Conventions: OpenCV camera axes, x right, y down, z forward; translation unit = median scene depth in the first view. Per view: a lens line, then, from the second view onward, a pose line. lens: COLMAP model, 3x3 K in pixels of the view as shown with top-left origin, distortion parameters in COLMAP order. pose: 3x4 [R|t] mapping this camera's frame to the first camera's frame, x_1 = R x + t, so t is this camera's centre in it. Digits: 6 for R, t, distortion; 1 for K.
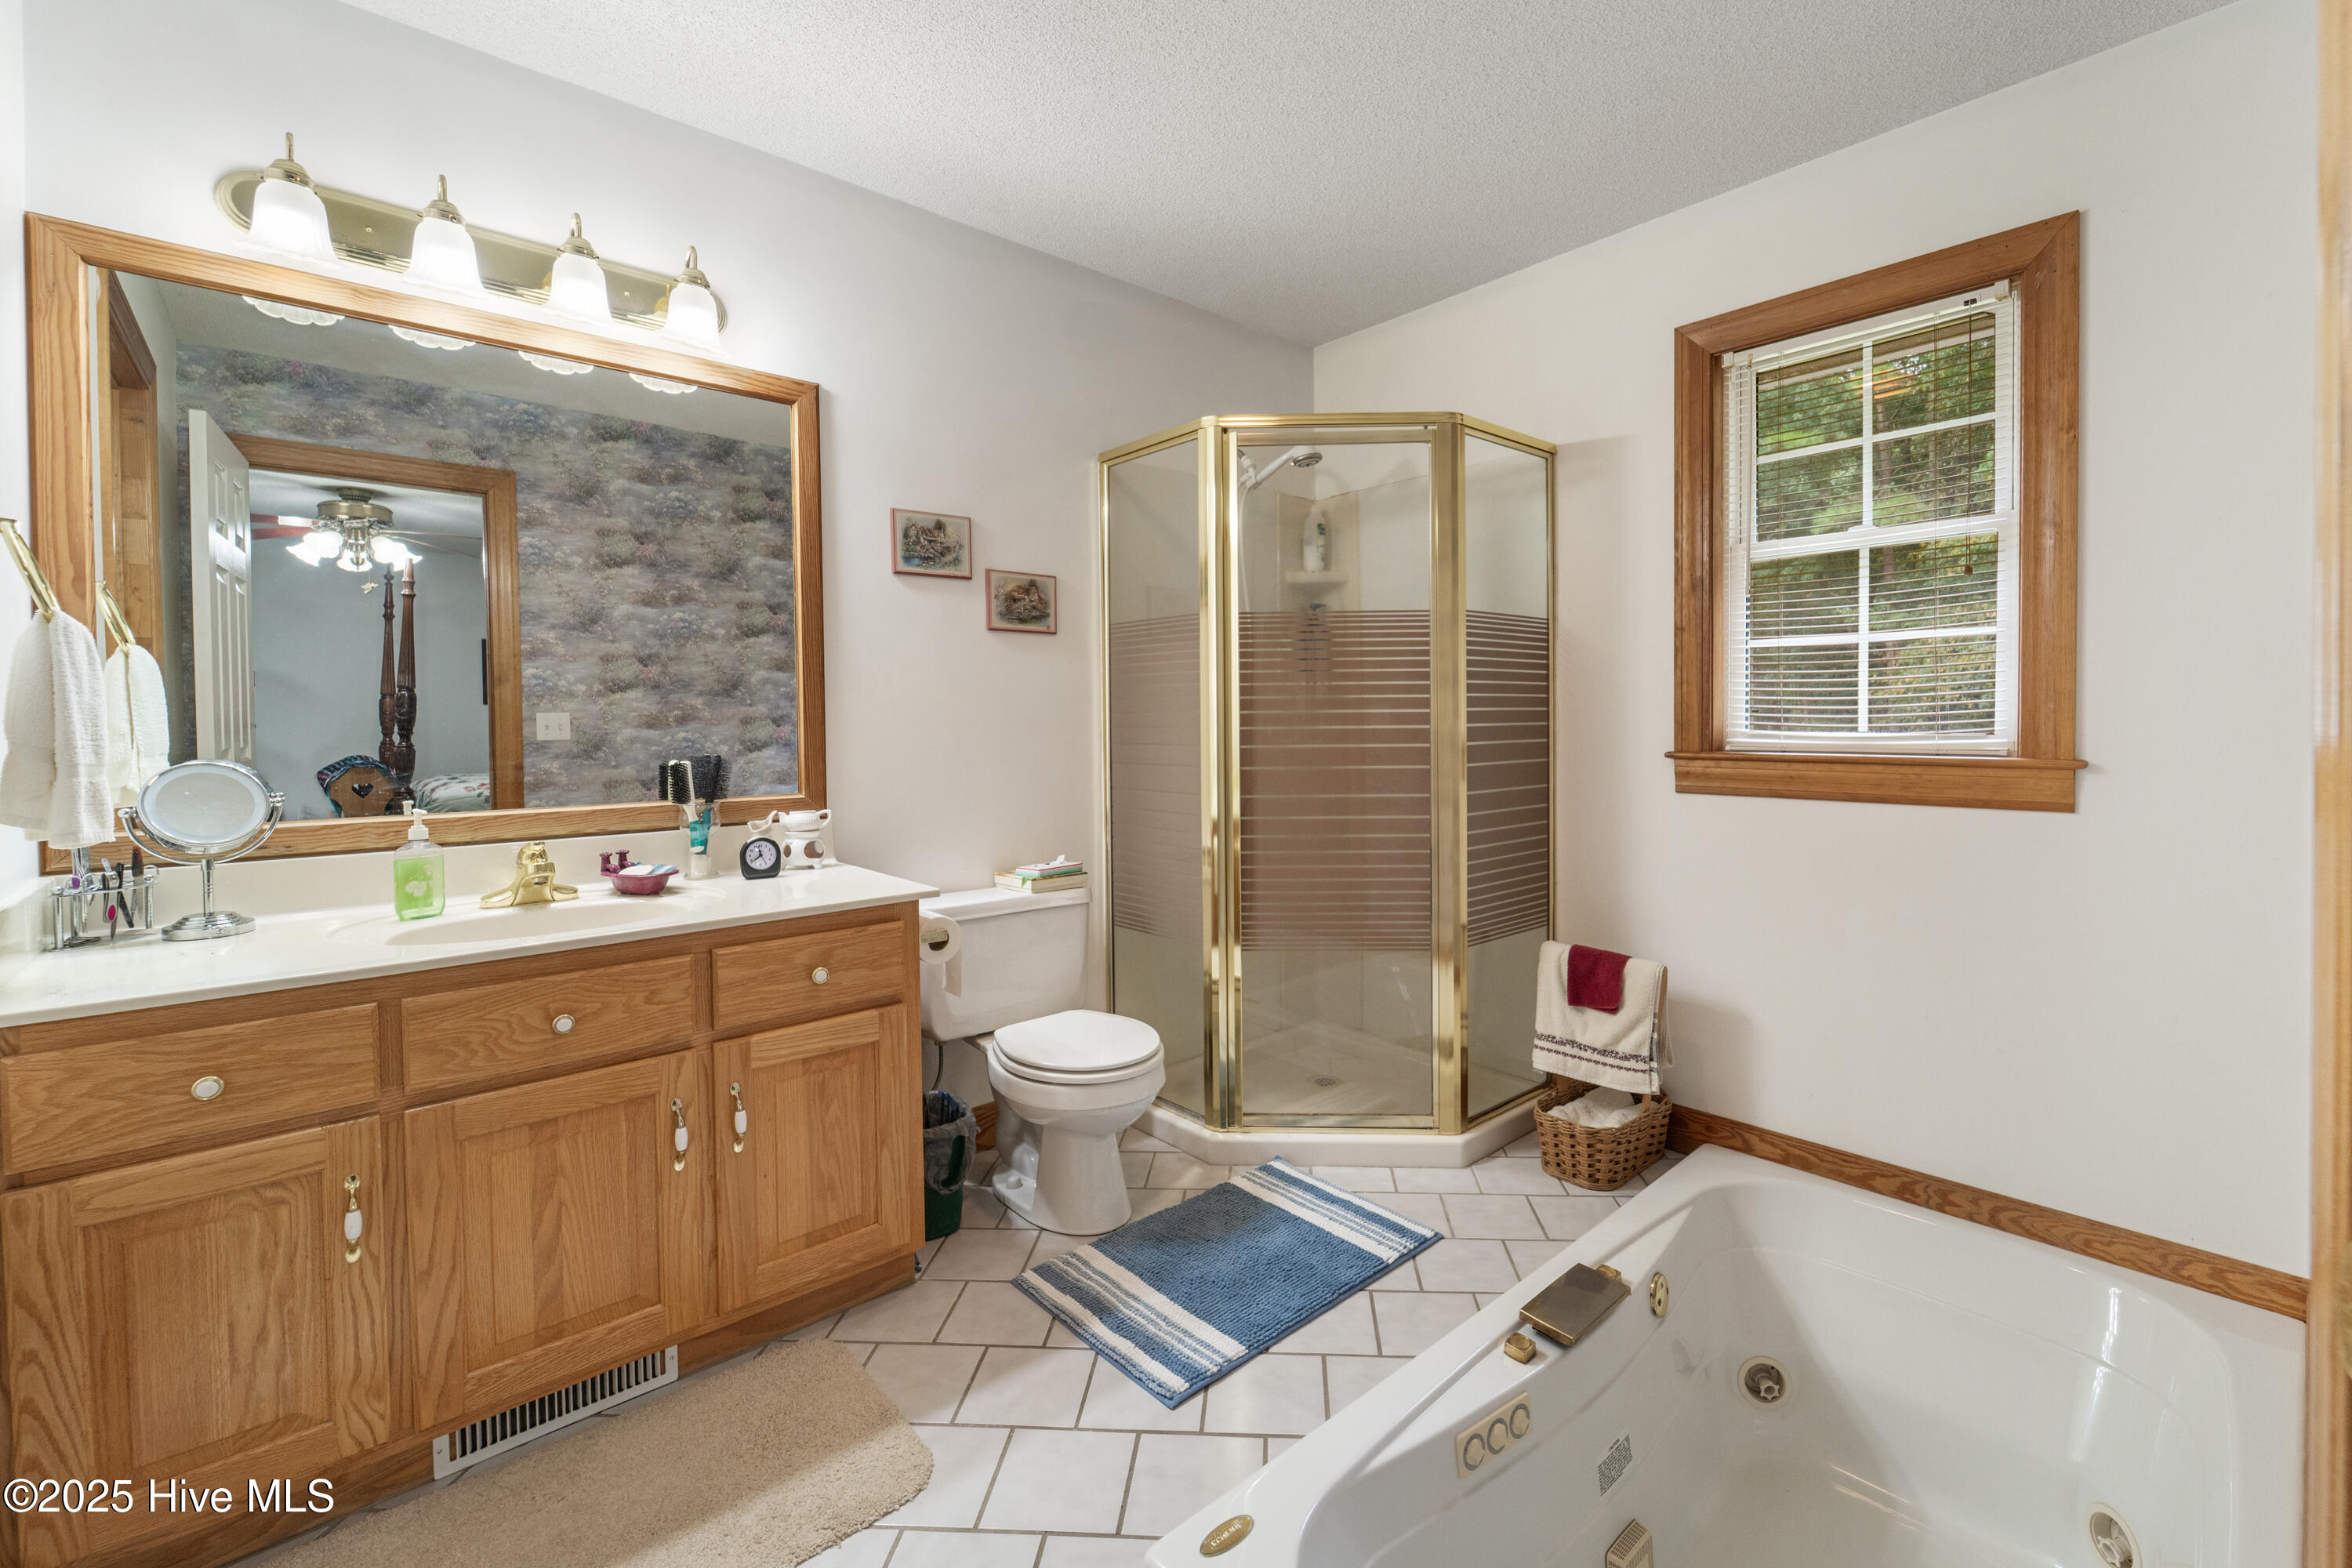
lens RADIAL K [[1004.1, 0, 1217.7], [0, 1004.1, 731.8], [0, 0, 1]] dist [-0.003390, -0.002059]
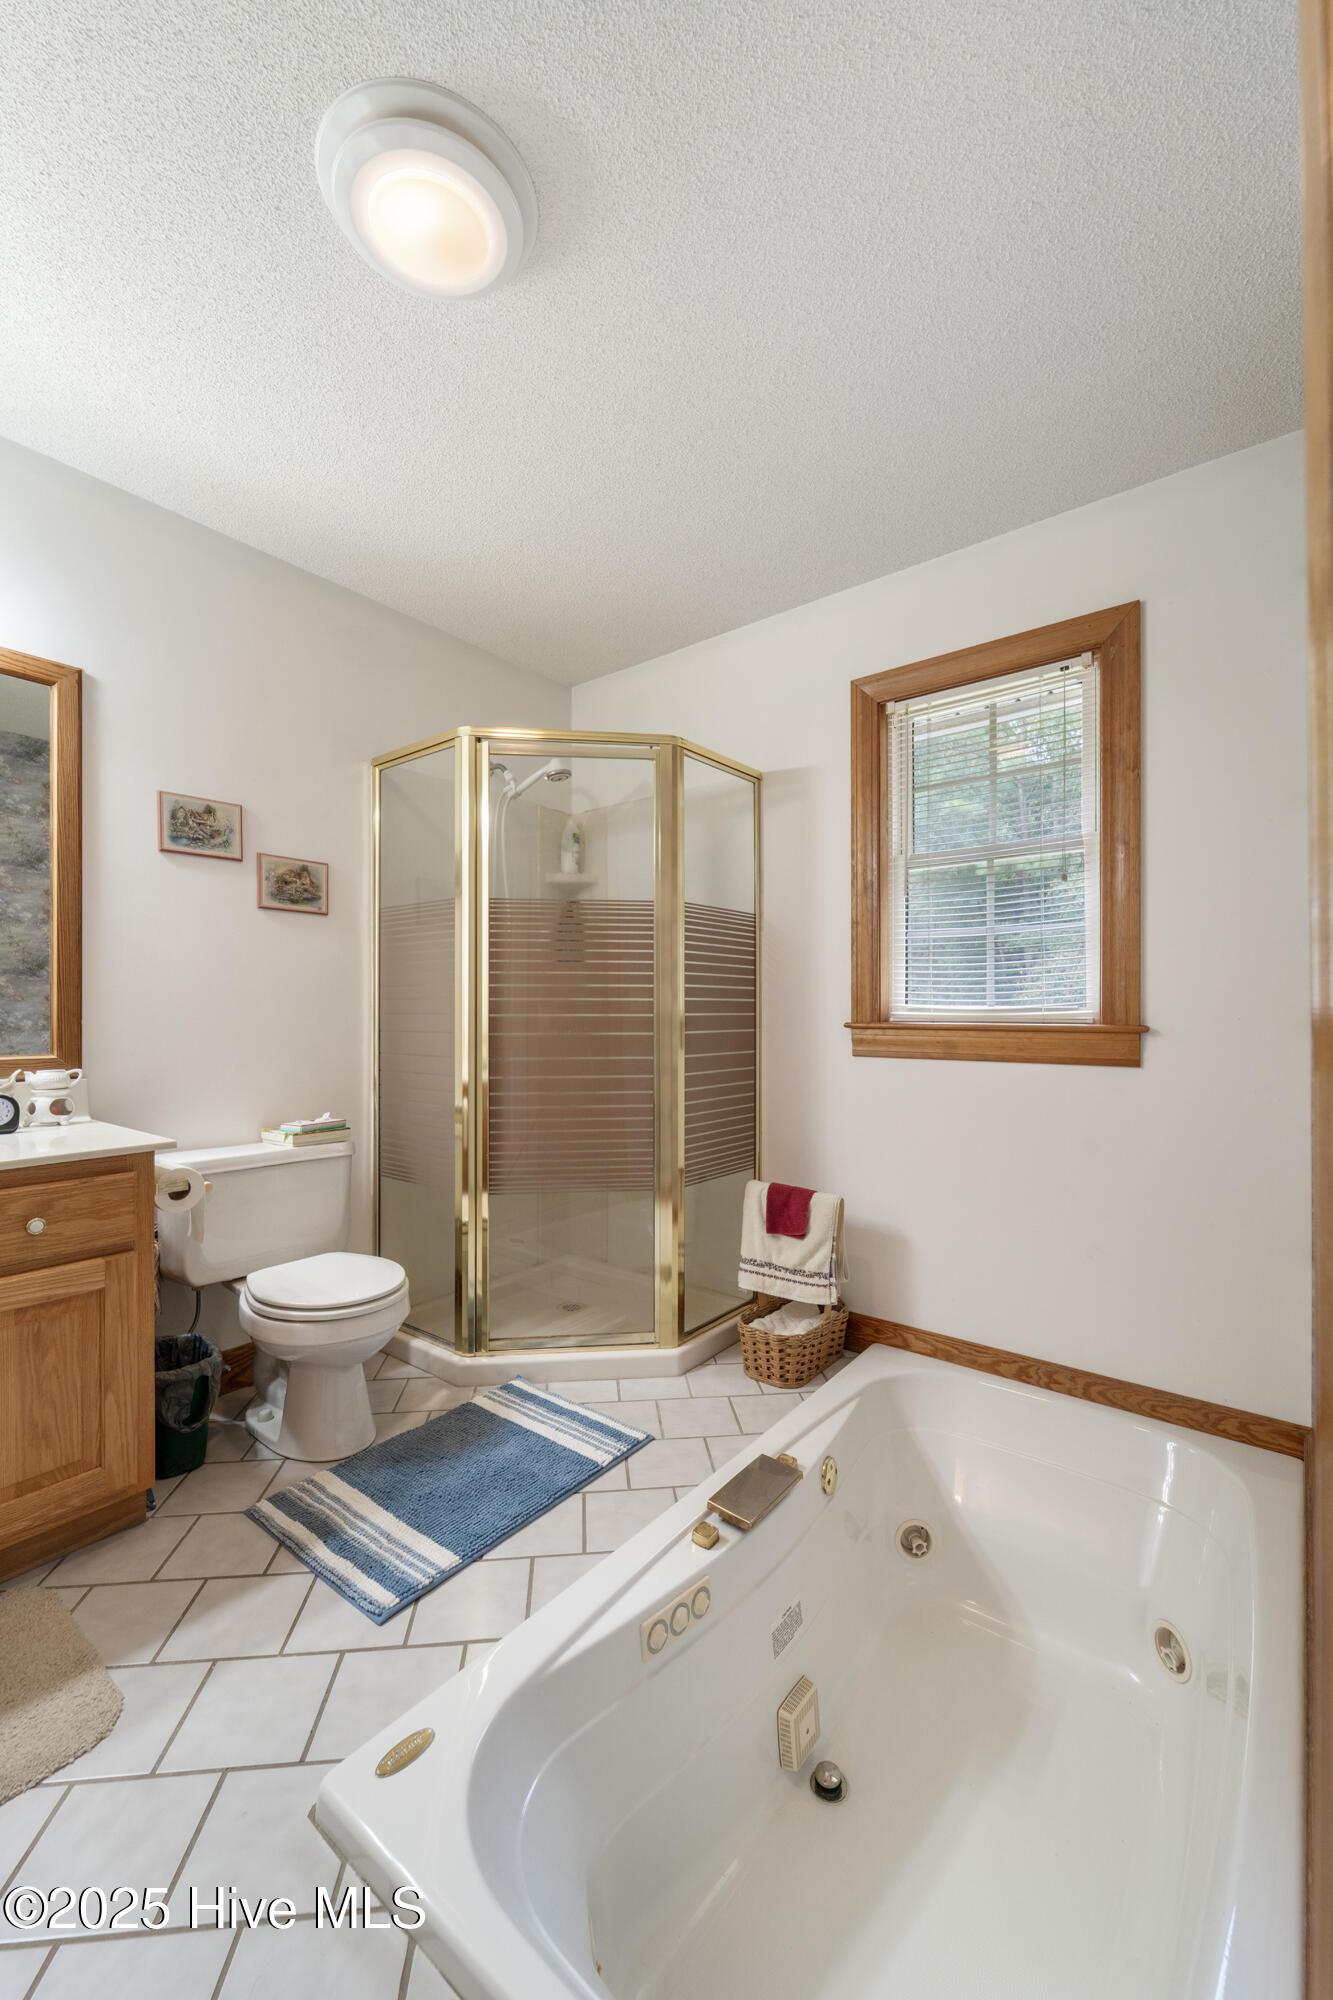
lens RADIAL K [[803.6, 0, 662.1], [0, 803.6, 1006.4], [0, 0, 1]] dist [-0.004418, -0.001644]
pose [[0.987640, 0.009986, 0.156418, 0.083550], [-0.006296, 0.999690, -0.024071, 0.028672], [-0.156610, 0.022788, 0.987398, 0.074889]]
